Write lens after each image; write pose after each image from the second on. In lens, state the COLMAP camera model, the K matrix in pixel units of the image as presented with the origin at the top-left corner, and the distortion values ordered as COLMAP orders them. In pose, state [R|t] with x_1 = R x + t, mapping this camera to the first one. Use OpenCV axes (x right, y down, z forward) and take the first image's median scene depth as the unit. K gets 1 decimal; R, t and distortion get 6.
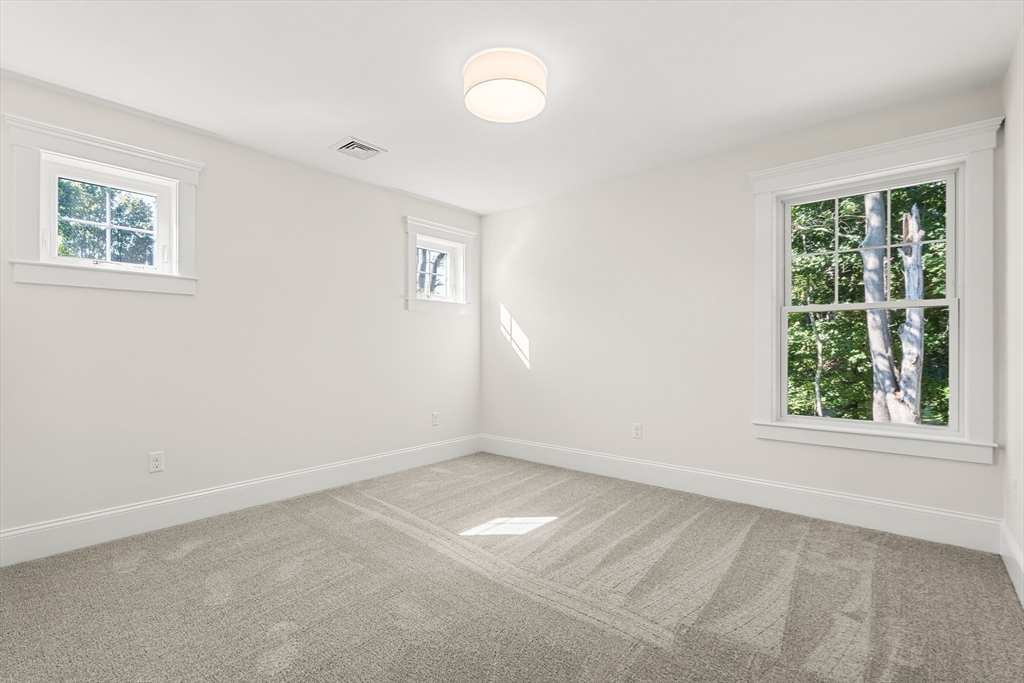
lens RADIAL K [[465.2, 0, 513.3], [0, 465.2, 343.1], [0, 0, 1]] dist [-0.003384, -0.000725]
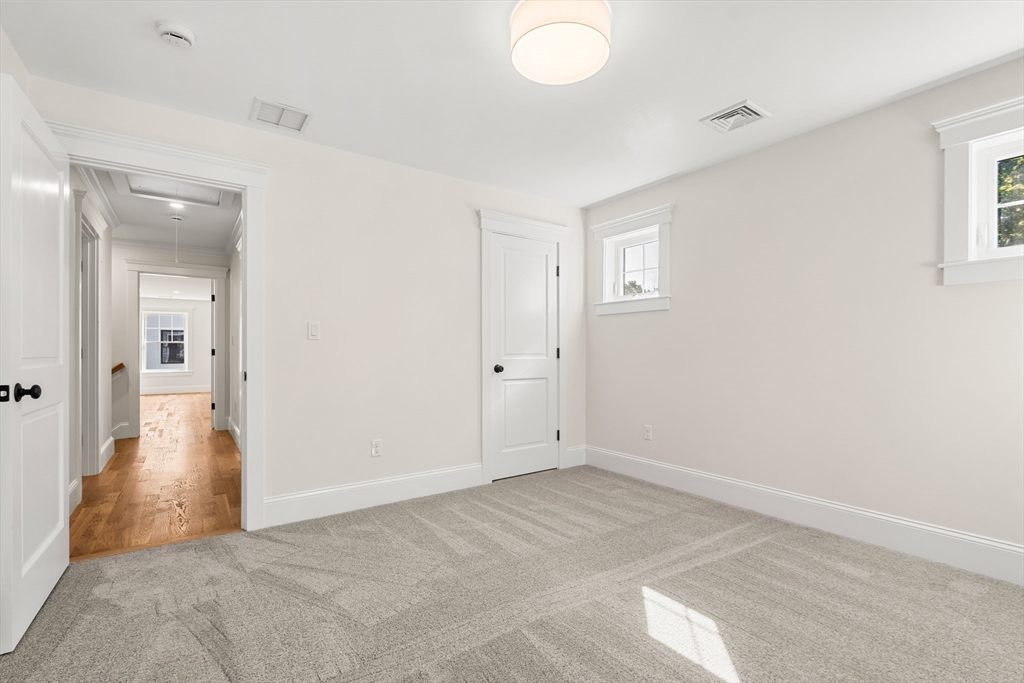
lens RADIAL K [[465.2, 0, 513.3], [0, 465.2, 343.1], [0, 0, 1]] dist [-0.003384, -0.000725]
pose [[-0.233610, -0.014966, -0.972215, 0.650735], [0.008398, 0.999813, -0.017409, 0.007155], [0.972294, -0.012231, -0.233440, 0.886759]]
